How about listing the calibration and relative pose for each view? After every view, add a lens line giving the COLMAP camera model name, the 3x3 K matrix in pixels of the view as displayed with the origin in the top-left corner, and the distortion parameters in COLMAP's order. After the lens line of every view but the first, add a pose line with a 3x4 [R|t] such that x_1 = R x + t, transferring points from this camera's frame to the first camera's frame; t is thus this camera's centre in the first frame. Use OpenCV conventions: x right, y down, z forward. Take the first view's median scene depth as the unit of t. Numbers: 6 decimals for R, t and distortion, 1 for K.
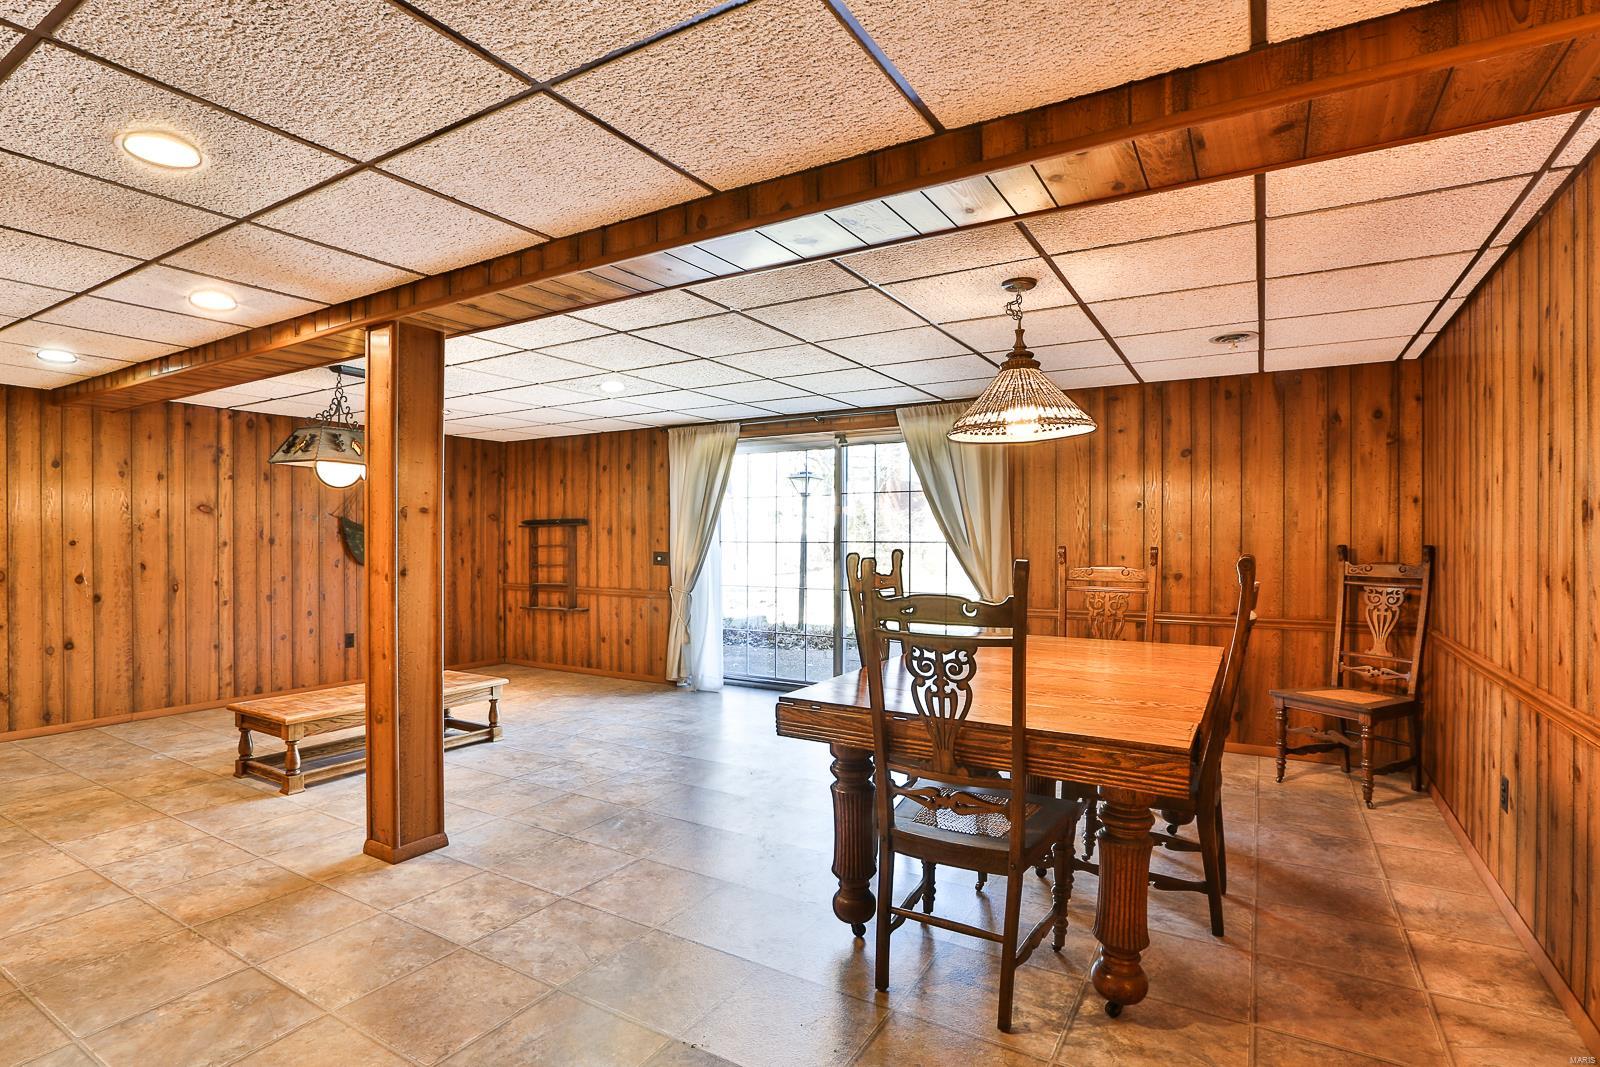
lens RADIAL K [[771.0, 0, 798.7], [0, 771.0, 538.5], [0, 0, 1]] dist [-0.006667, -0.000958]
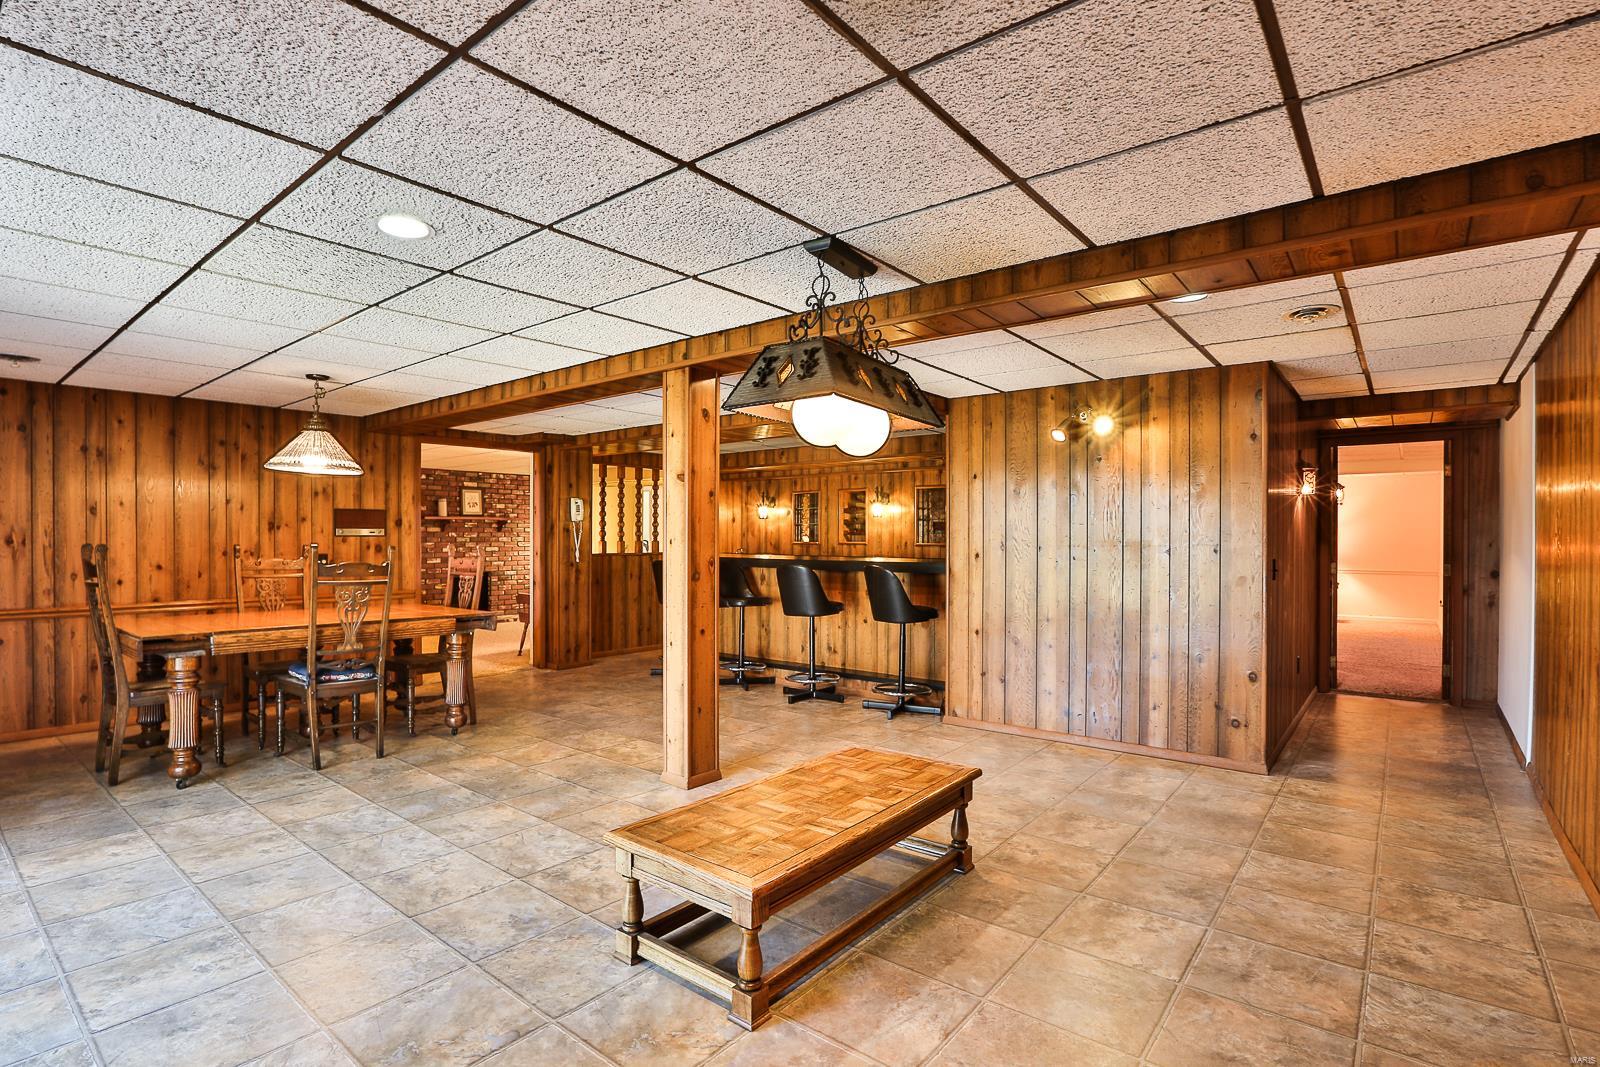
lens RADIAL K [[771.0, 0, 800.2], [0, 771.0, 541.2], [0, 0, 1]] dist [-0.006667, -0.000958]
pose [[-0.989754, -0.000468, 0.142785, -0.853193], [-0.000070, 0.999996, 0.002797, -0.001832], [-0.142786, 0.002759, -0.989750, 2.196027]]
